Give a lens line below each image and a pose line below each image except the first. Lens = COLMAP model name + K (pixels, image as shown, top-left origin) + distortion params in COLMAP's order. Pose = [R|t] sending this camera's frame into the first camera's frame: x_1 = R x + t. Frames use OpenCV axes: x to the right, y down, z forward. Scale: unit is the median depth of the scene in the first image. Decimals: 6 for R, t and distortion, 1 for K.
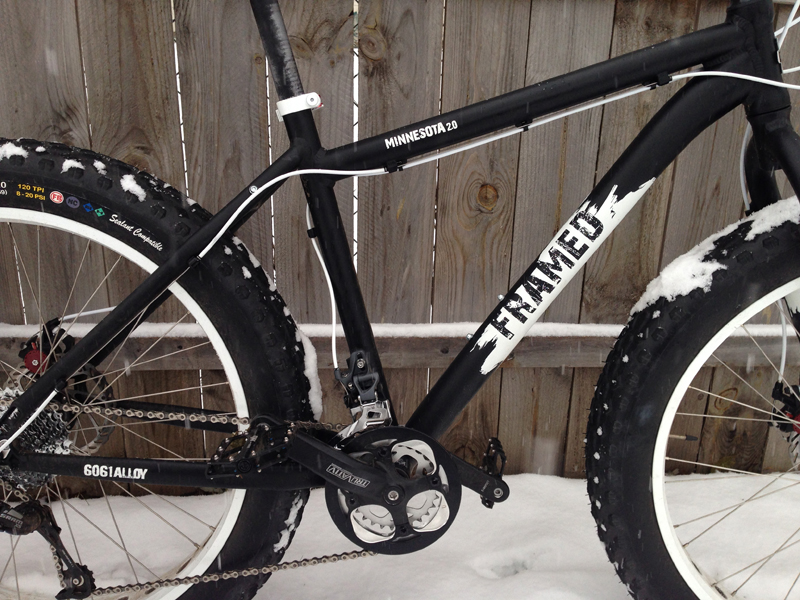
lens RADIAL K [[728.2, 0, 400.0], [0, 728.2, 300.0], [0, 0, 1]] dist [0.169841, -0.305391]
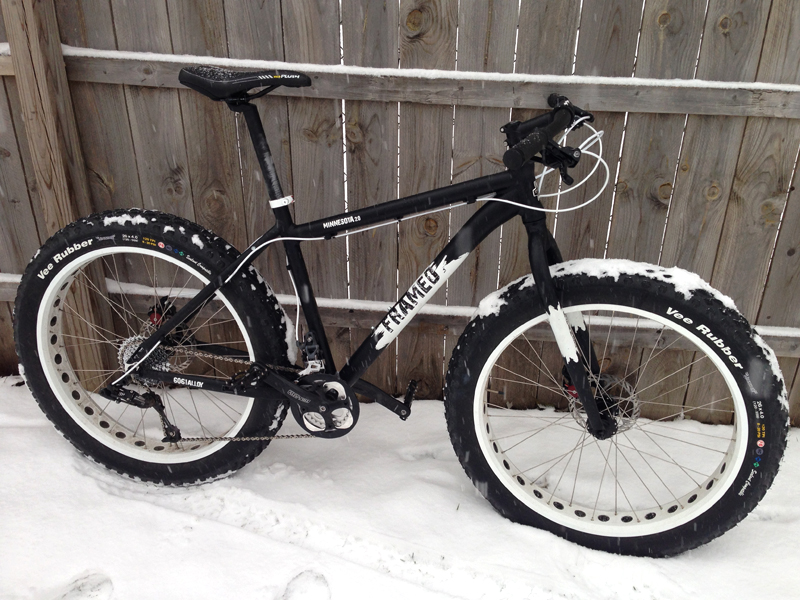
lens RADIAL K [[728.2, 0, 400.0], [0, 728.2, 300.0], [0, 0, 1]] dist [0.169841, -0.305391]
pose [[0.978617, 0.077355, -0.190592, 0.519167], [-0.051422, 0.989175, 0.137438, -0.281045], [0.199160, -0.124699, 0.972001, -0.762600]]
